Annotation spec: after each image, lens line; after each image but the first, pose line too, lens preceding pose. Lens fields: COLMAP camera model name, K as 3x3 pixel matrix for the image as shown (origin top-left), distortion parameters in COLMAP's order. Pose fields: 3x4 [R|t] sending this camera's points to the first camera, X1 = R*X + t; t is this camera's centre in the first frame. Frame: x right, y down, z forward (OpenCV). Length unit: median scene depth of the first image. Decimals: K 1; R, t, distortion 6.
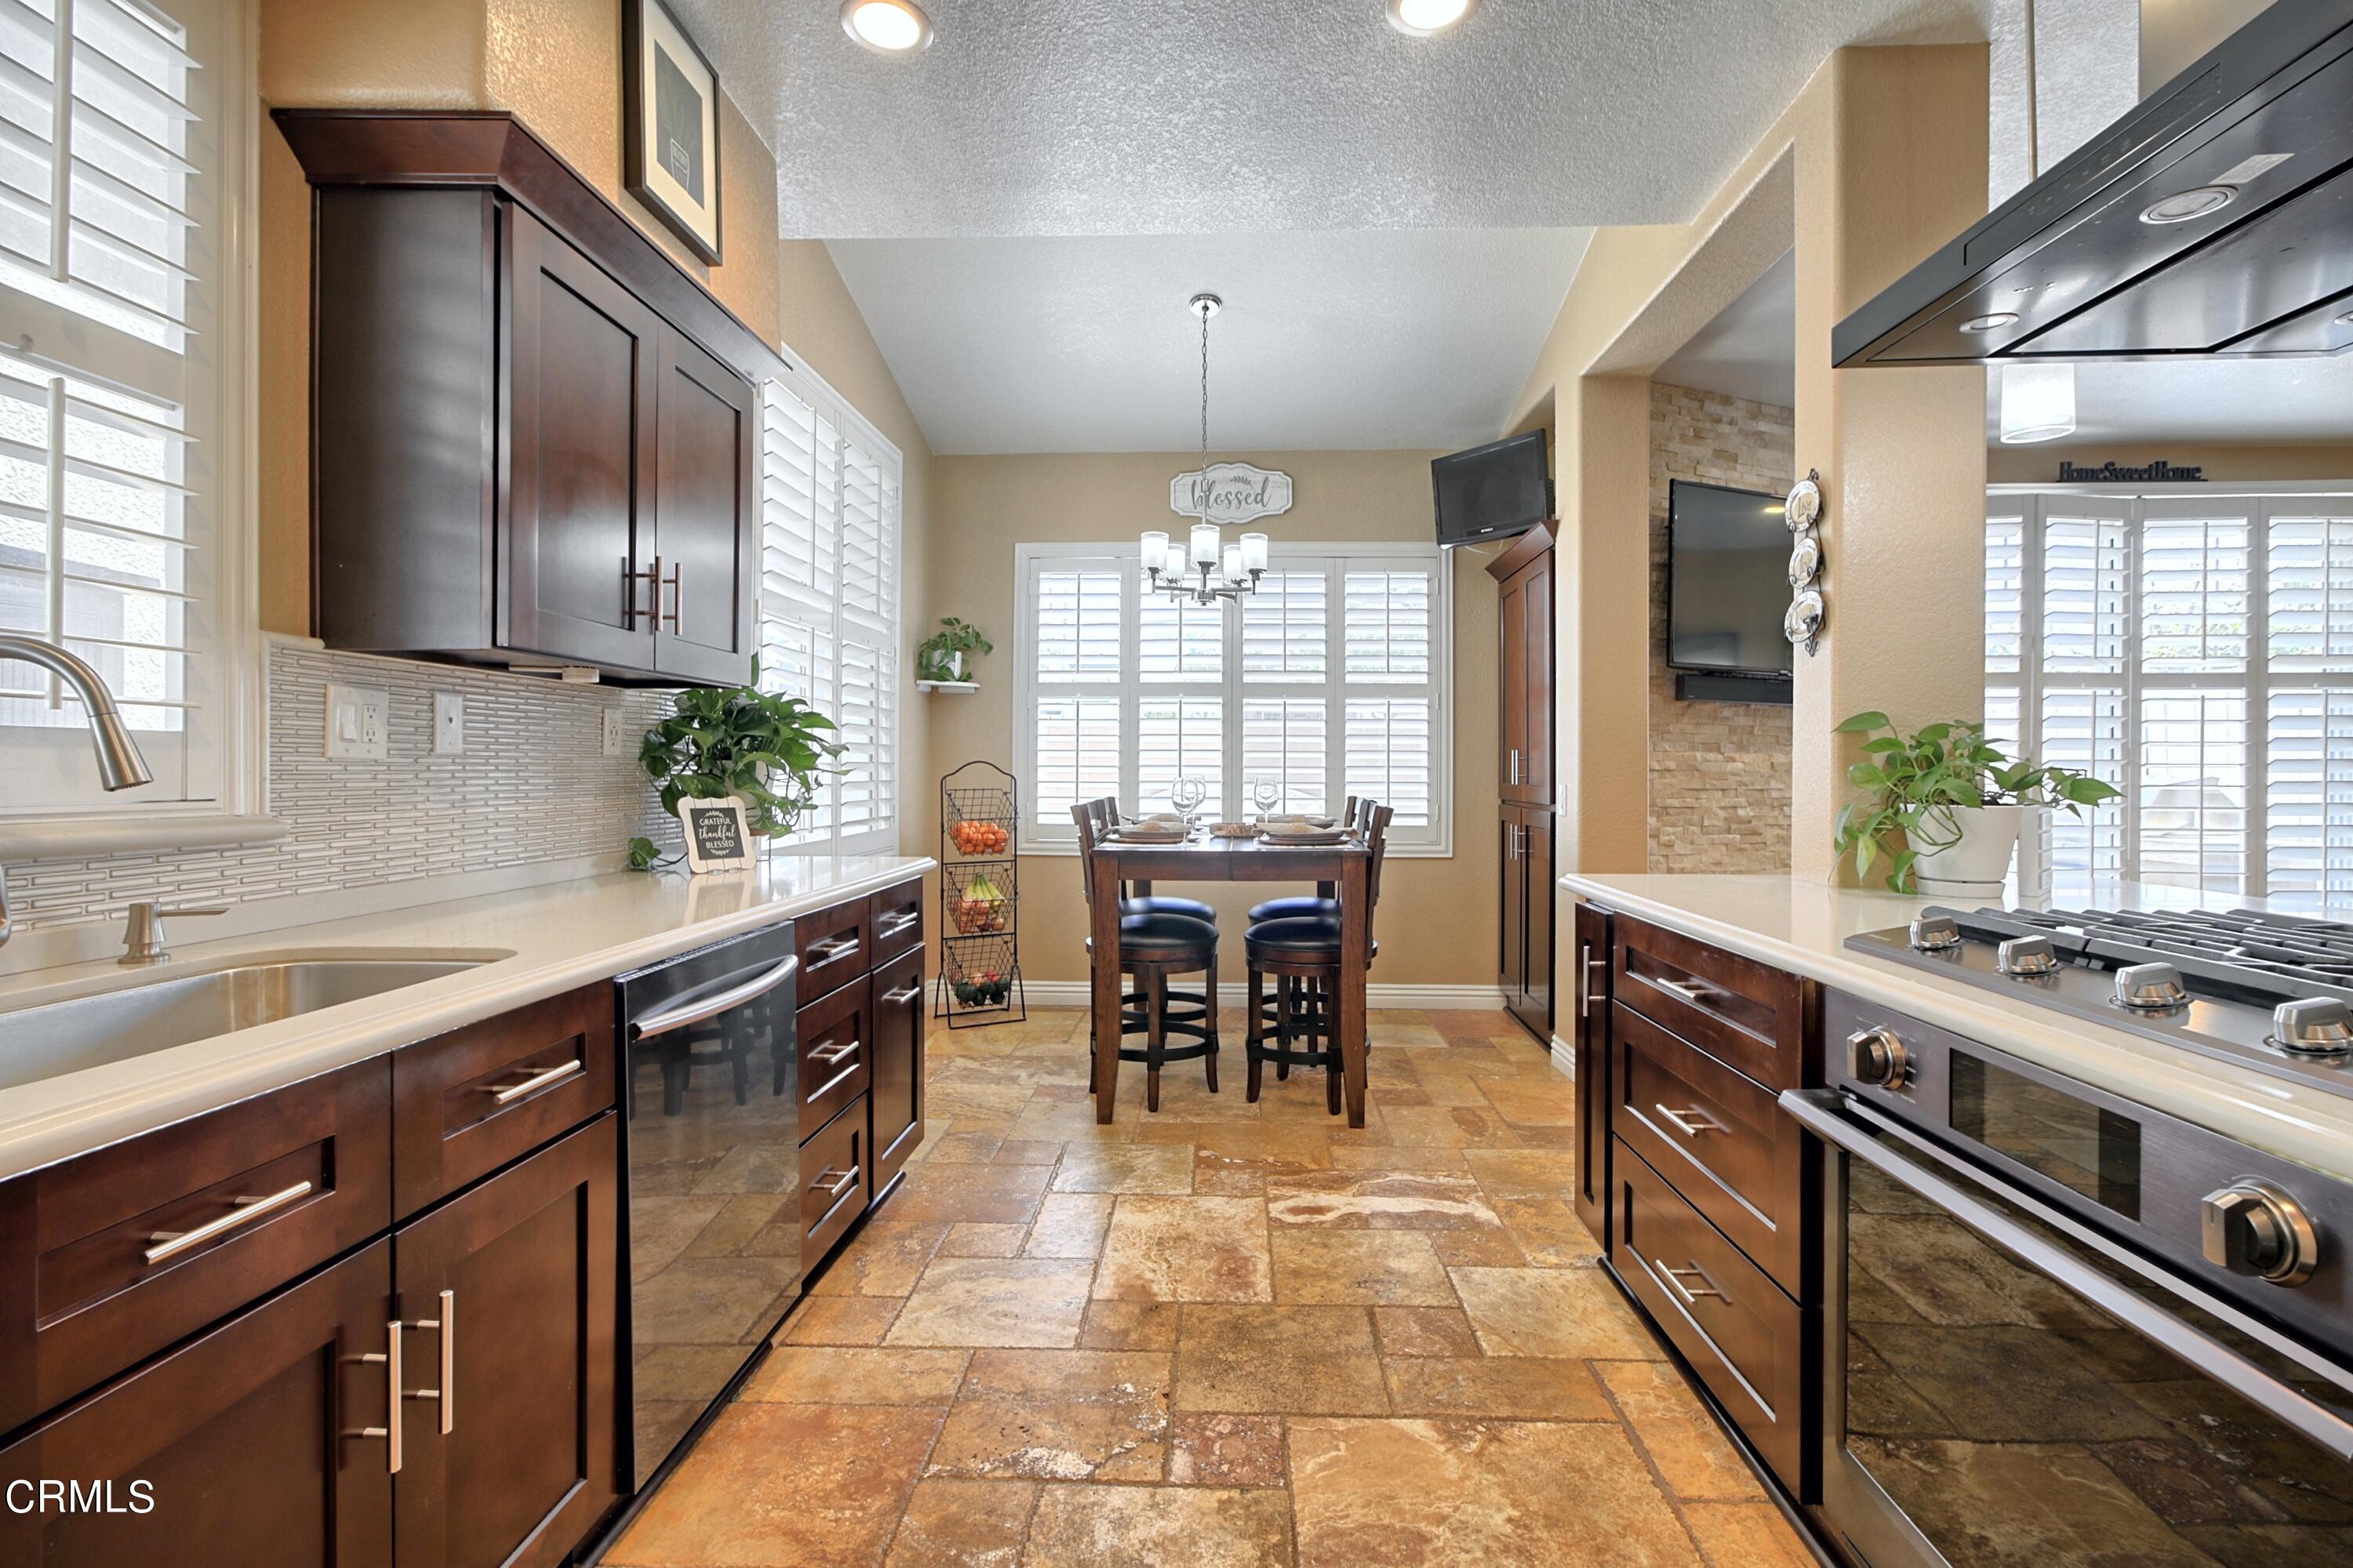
lens RADIAL K [[1083.4, 0, 1188.2], [0, 1083.4, 765.3], [0, 0, 1]] dist [-0.005586, 0.003874]
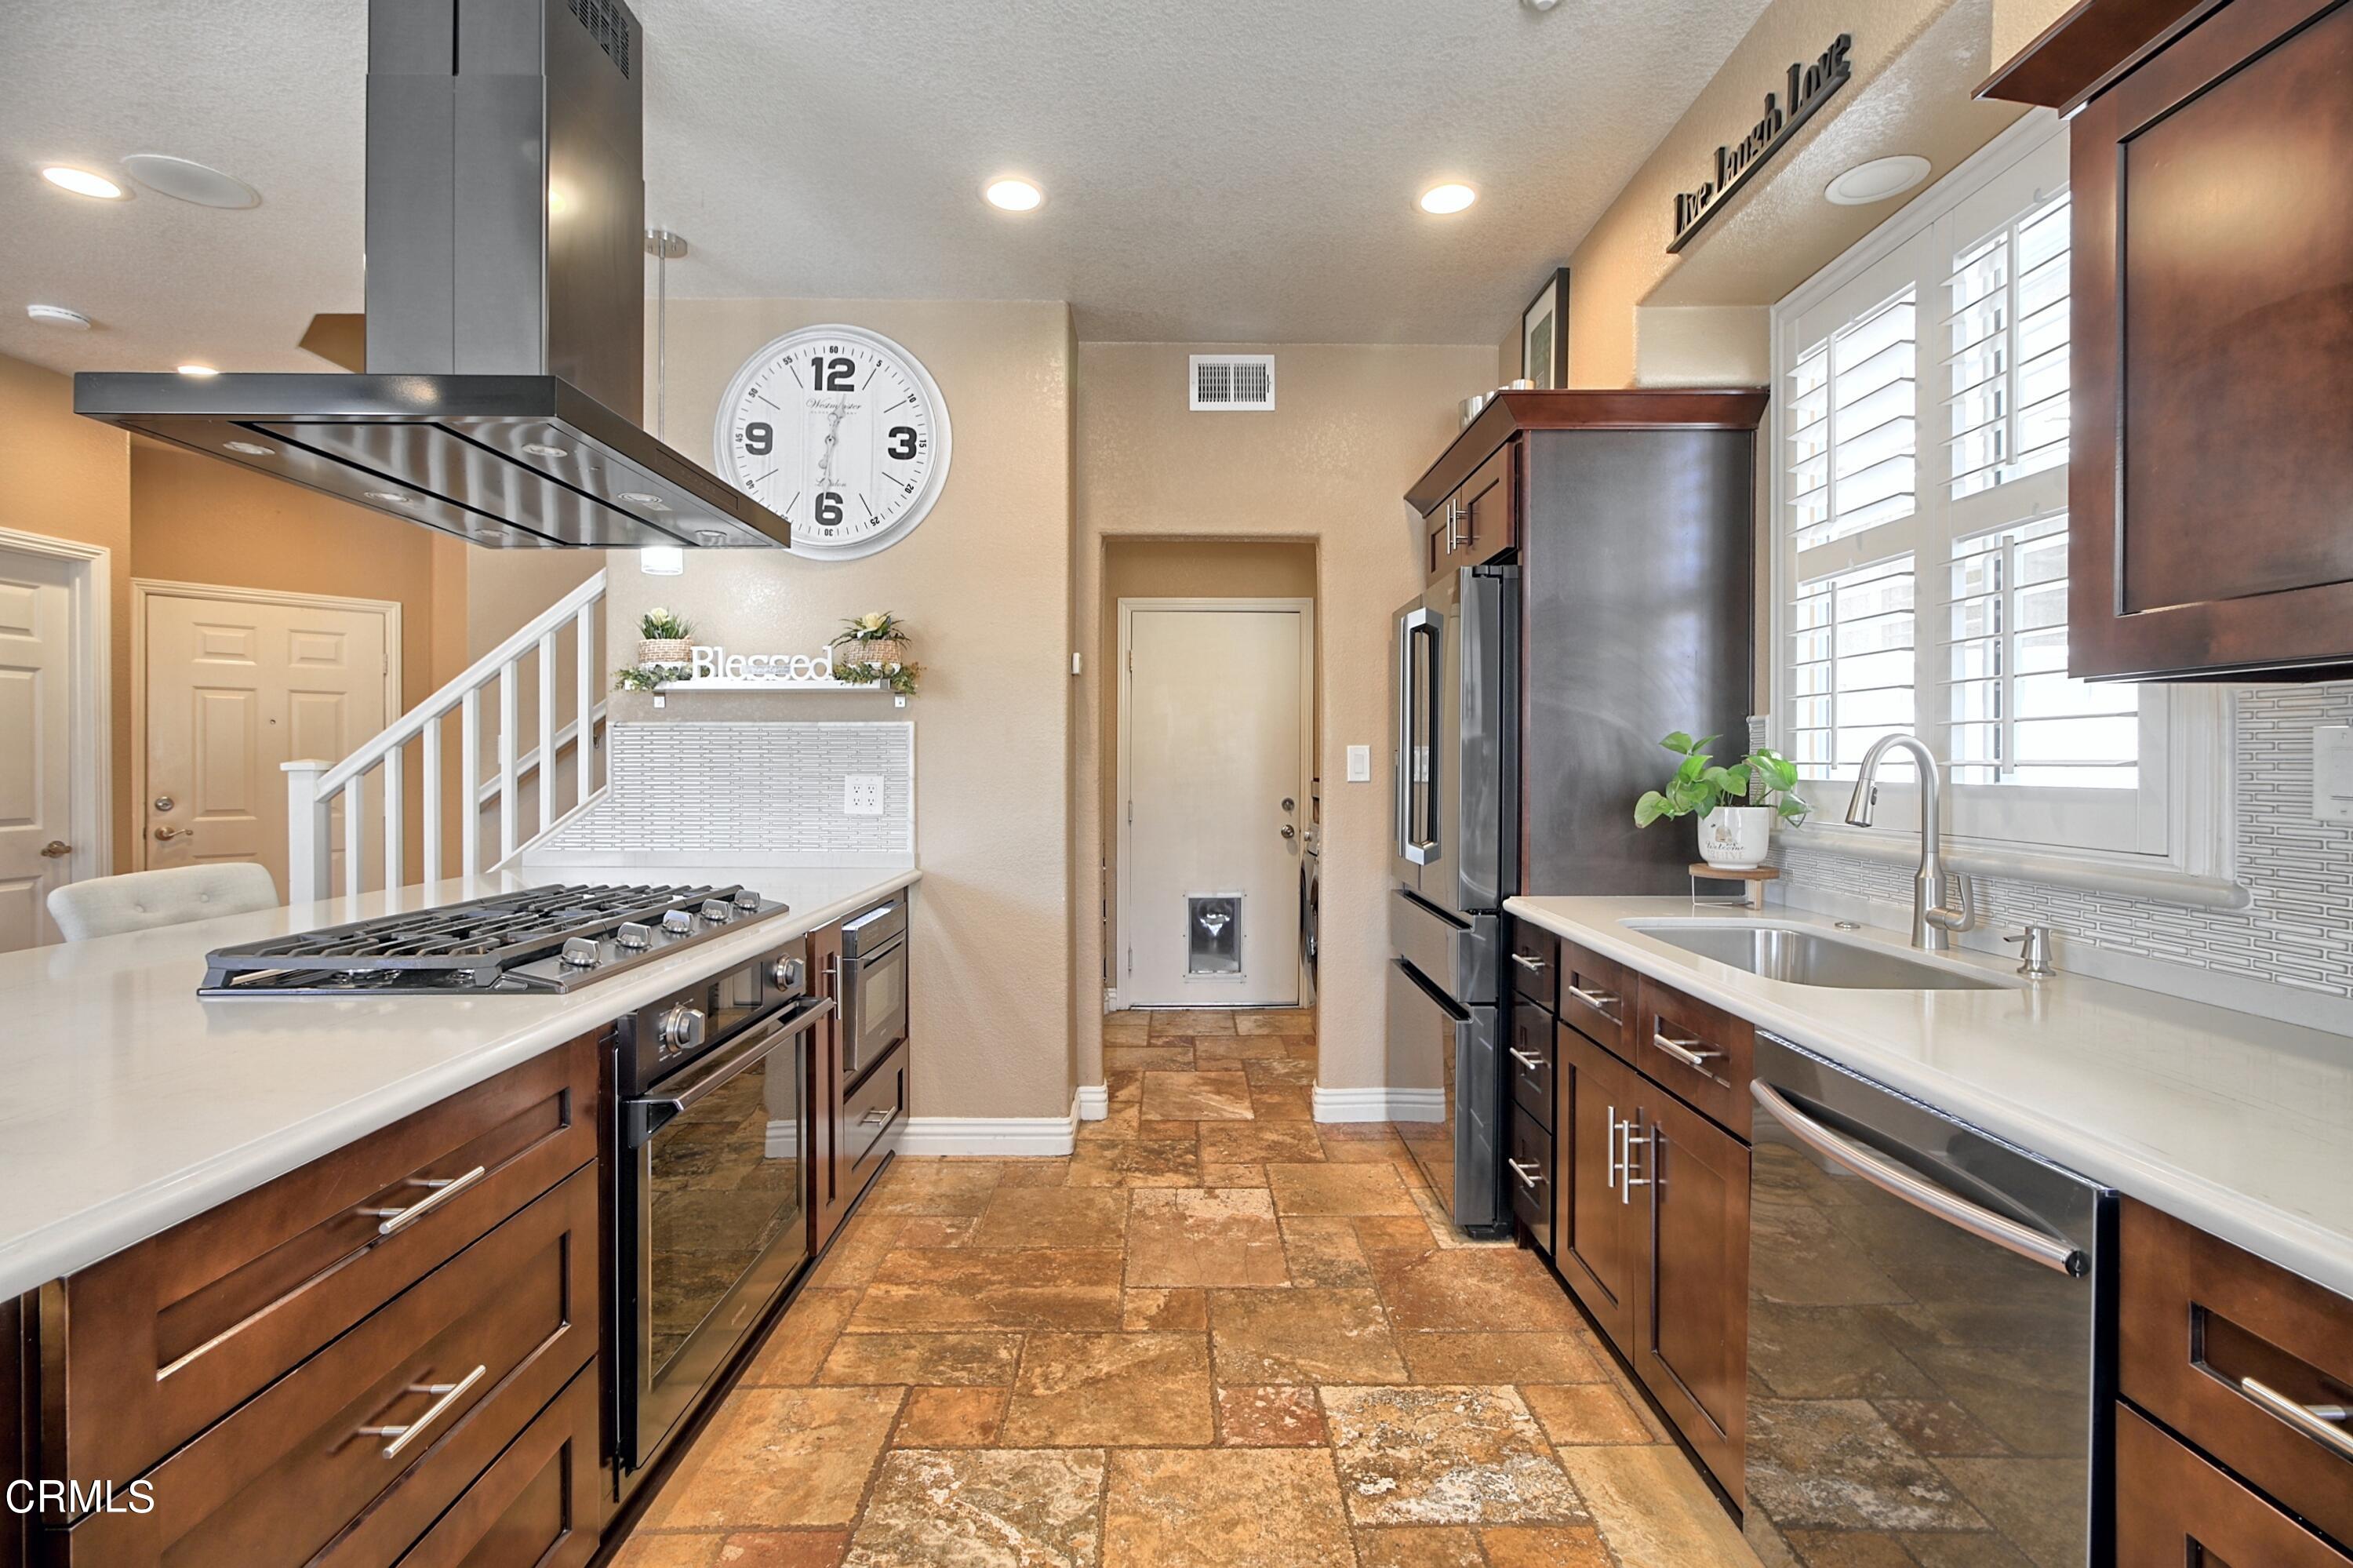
lens RADIAL K [[1083.4, 0, 1190.3], [0, 1083.4, 764.2], [0, 0, 1]] dist [-0.005586, 0.003874]
pose [[-0.998251, -0.005515, -0.058865, 0.036962], [-0.005575, 0.999984, 0.000859, -0.024871], [0.058859, 0.001185, -0.998266, 0.987855]]
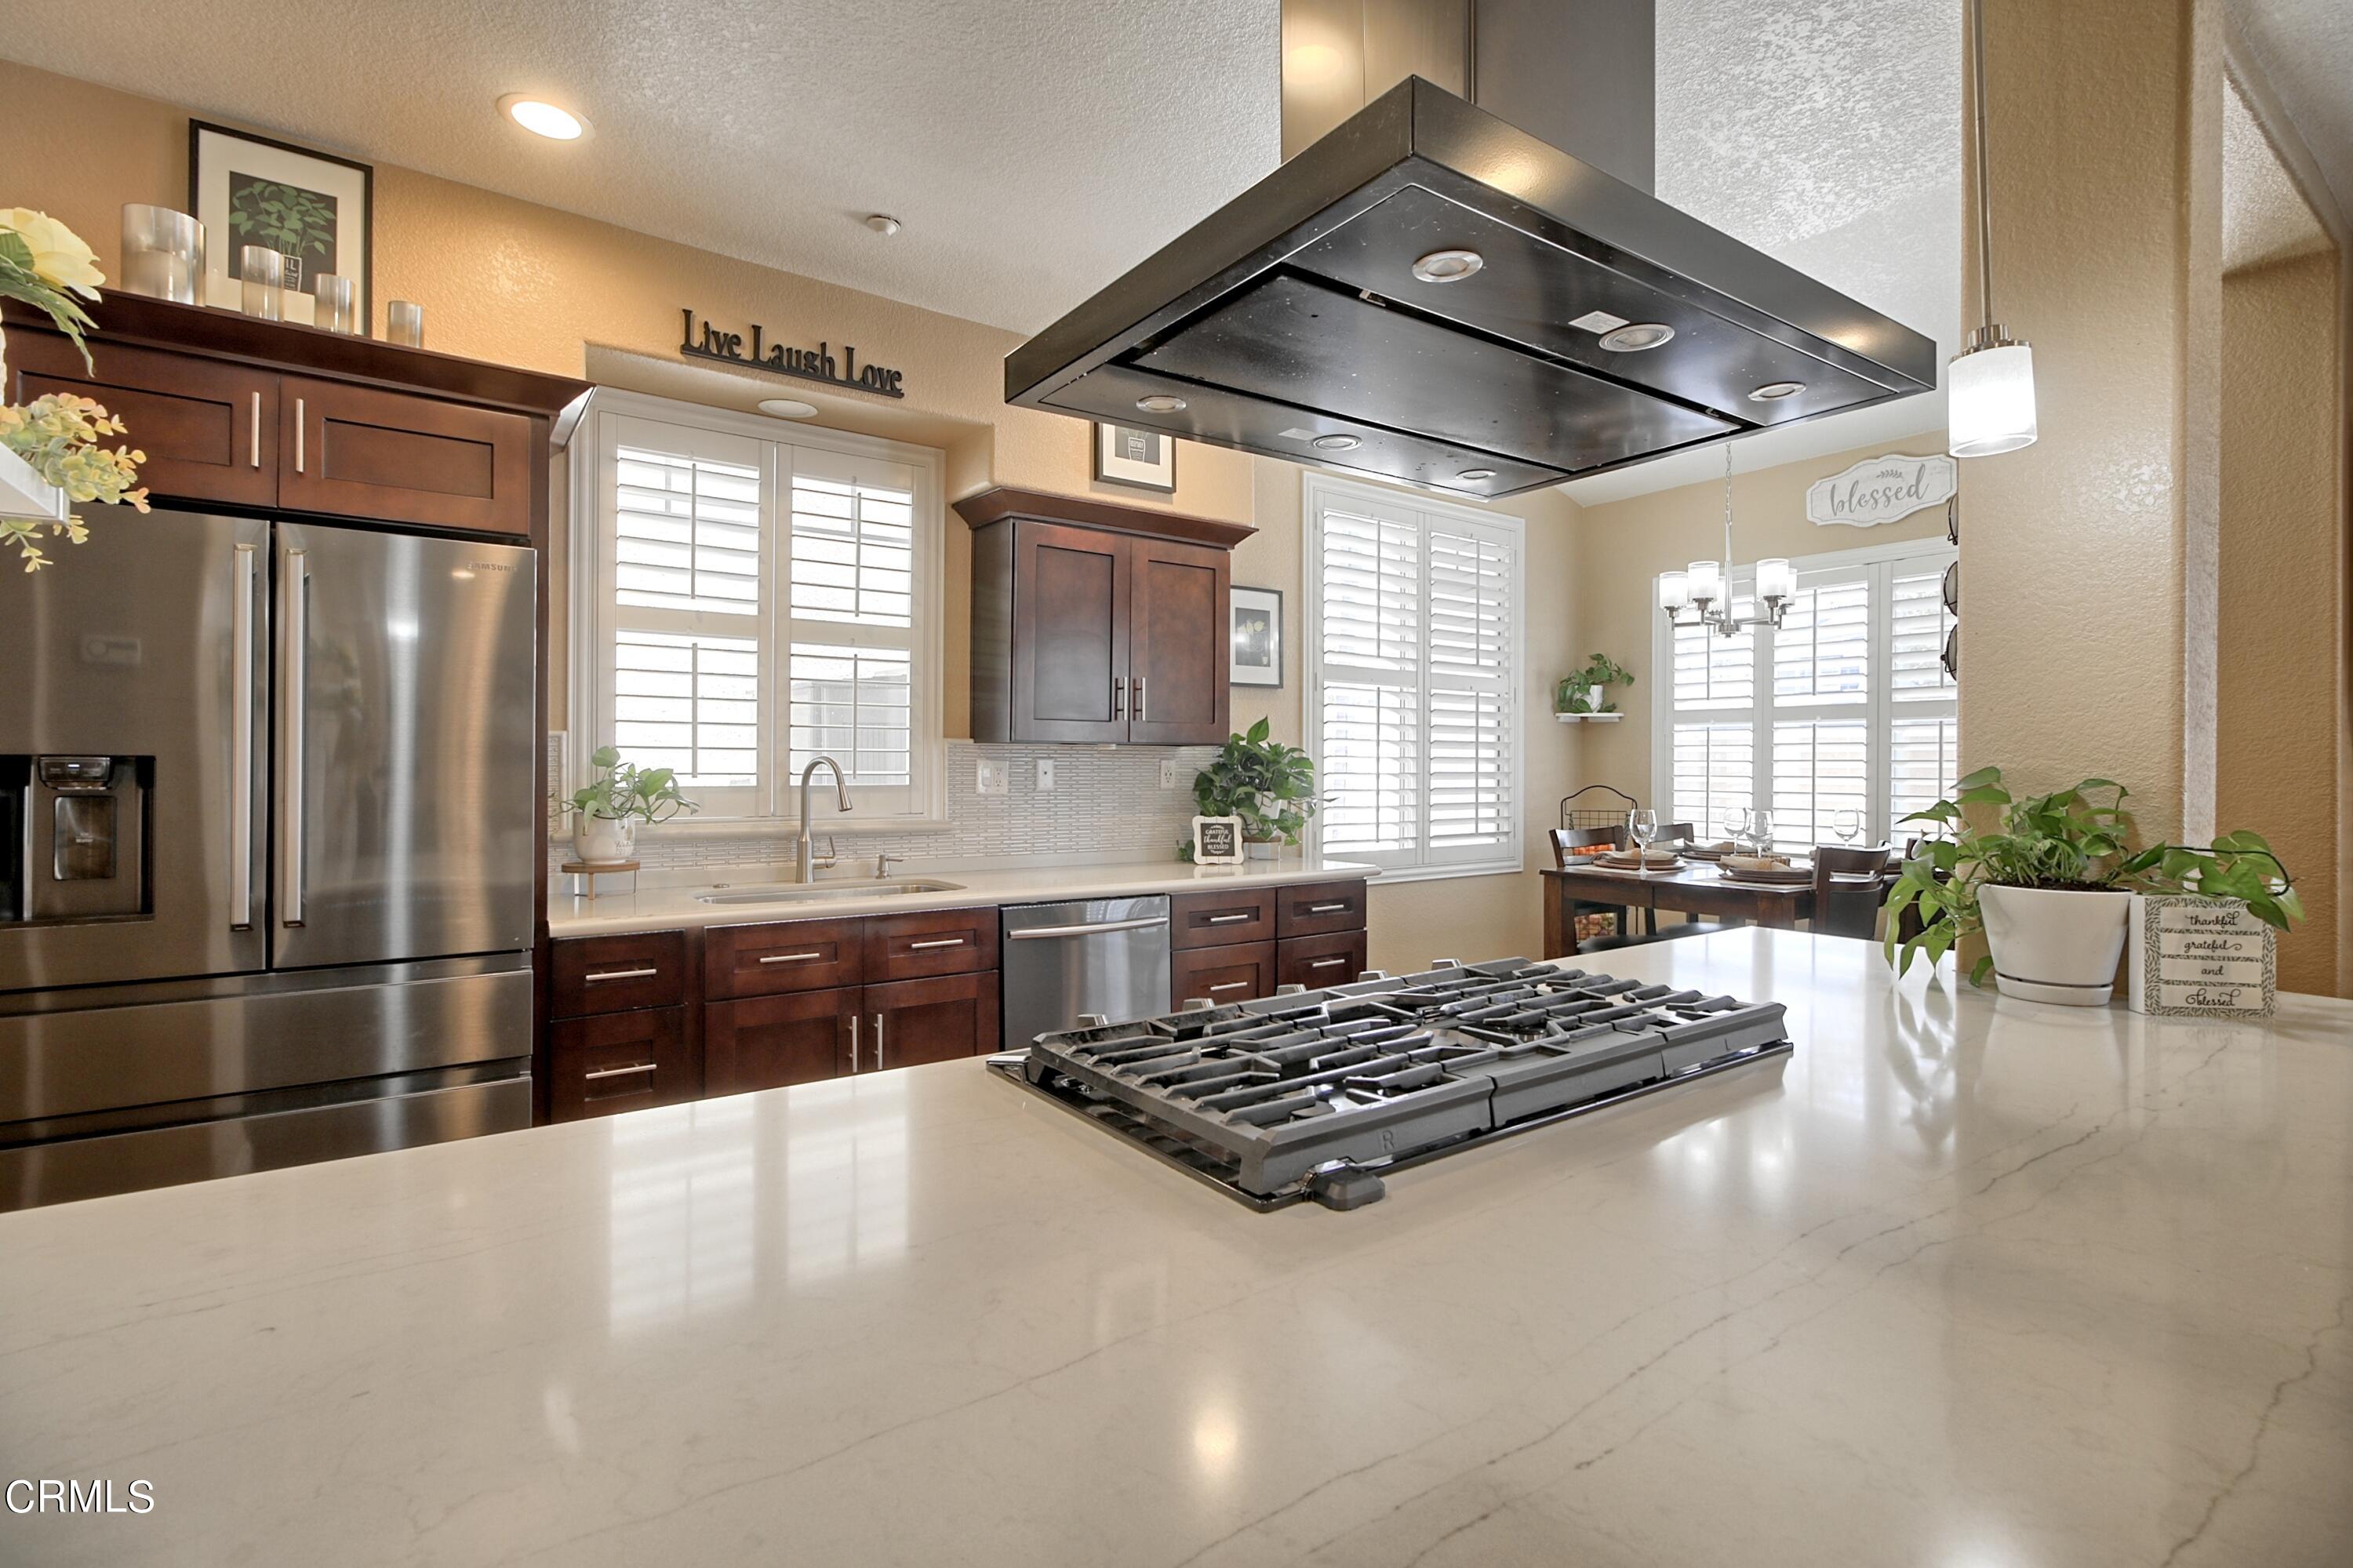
lens RADIAL K [[1083.4, 0, 1186.3], [0, 1083.4, 766.2], [0, 0, 1]] dist [-0.005586, 0.003874]
pose [[0.619568, -0.000436, -0.784943, 0.656047], [-0.002198, 0.999995, -0.002291, -0.033361], [0.784940, 0.003145, 0.619564, -0.004502]]
